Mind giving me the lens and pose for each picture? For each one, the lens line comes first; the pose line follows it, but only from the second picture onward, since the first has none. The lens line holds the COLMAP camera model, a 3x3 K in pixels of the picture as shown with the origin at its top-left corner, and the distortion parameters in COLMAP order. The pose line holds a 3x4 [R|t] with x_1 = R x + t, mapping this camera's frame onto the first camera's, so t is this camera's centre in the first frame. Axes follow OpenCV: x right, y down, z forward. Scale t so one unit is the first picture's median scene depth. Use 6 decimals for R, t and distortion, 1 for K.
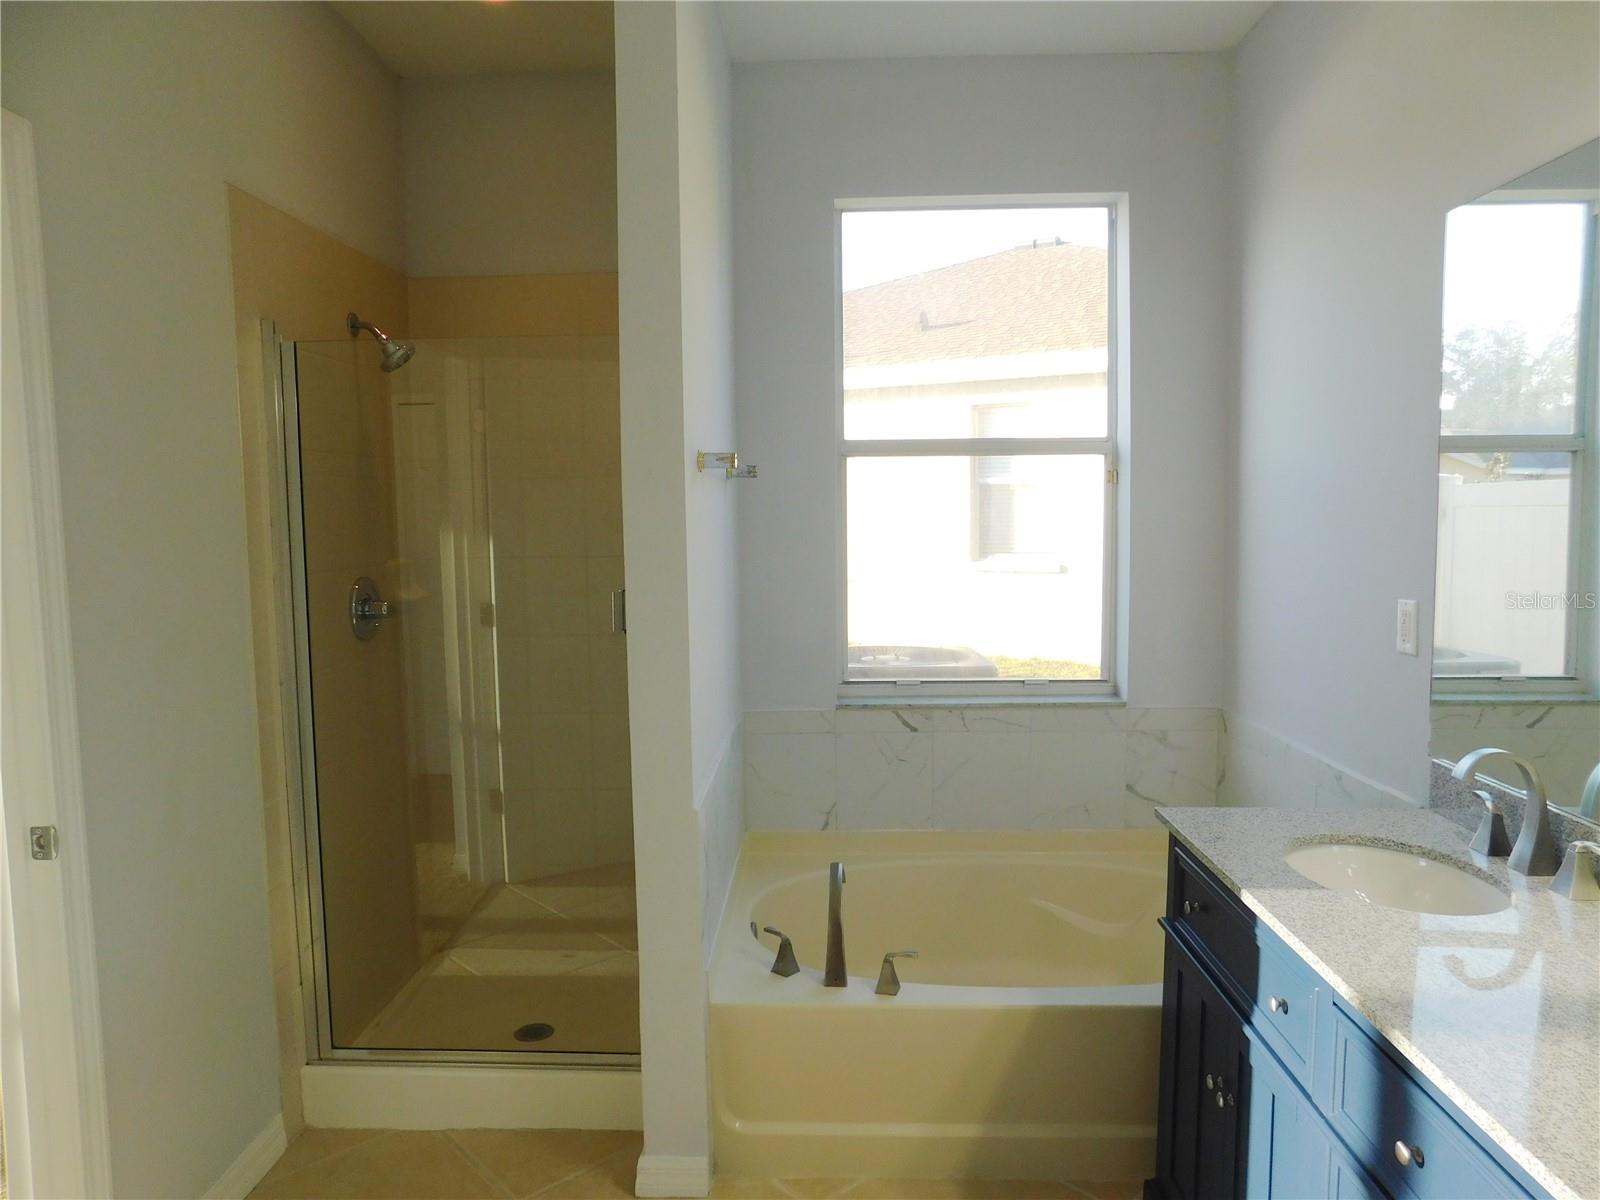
lens RADIAL K [[1037.3, 0, 803.8], [0, 1037.3, 606.2], [0, 0, 1]] dist [-0.047756, 0.019913]
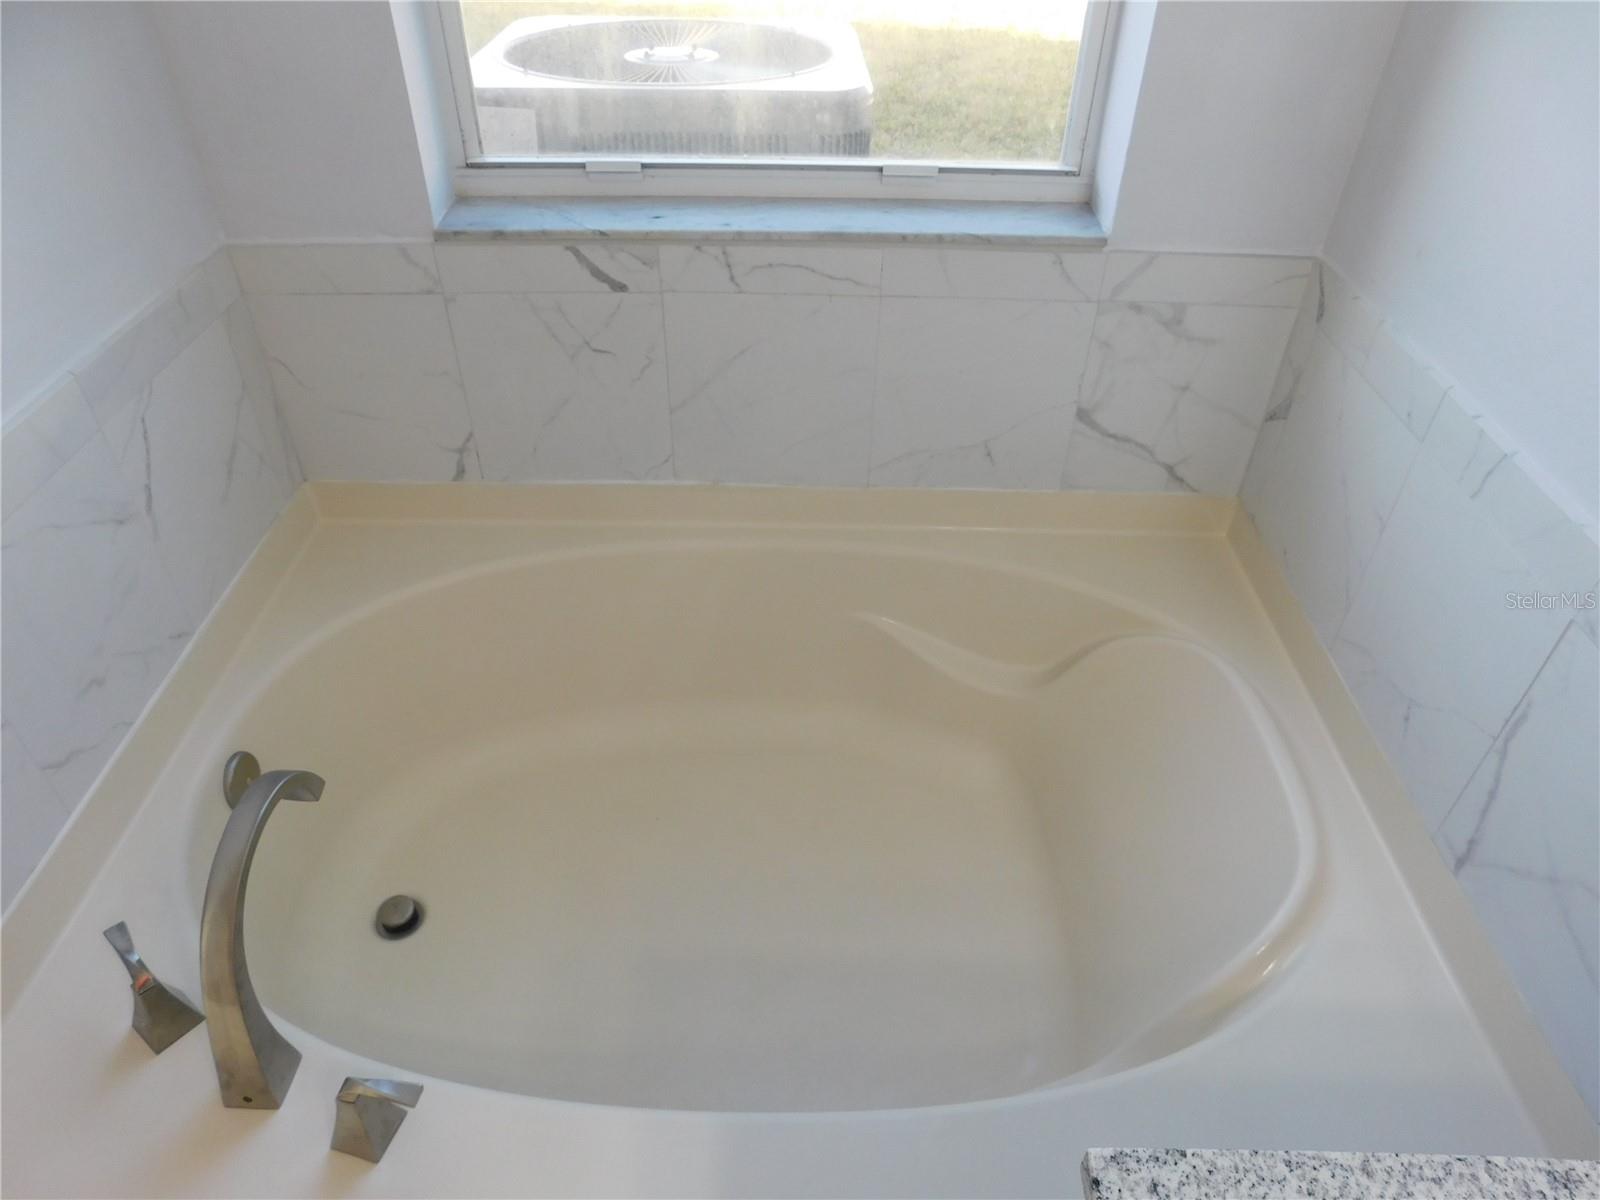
lens RADIAL K [[1037.3, 0, 786.4], [0, 1037.3, 590.1], [0, 0, 1]] dist [-0.047756, 0.019913]
pose [[0.999771, 0.006241, 0.020479, 0.170075], [-0.016714, 0.825307, 0.564437, -0.024241], [-0.013379, -0.564650, 0.825222, 0.563921]]
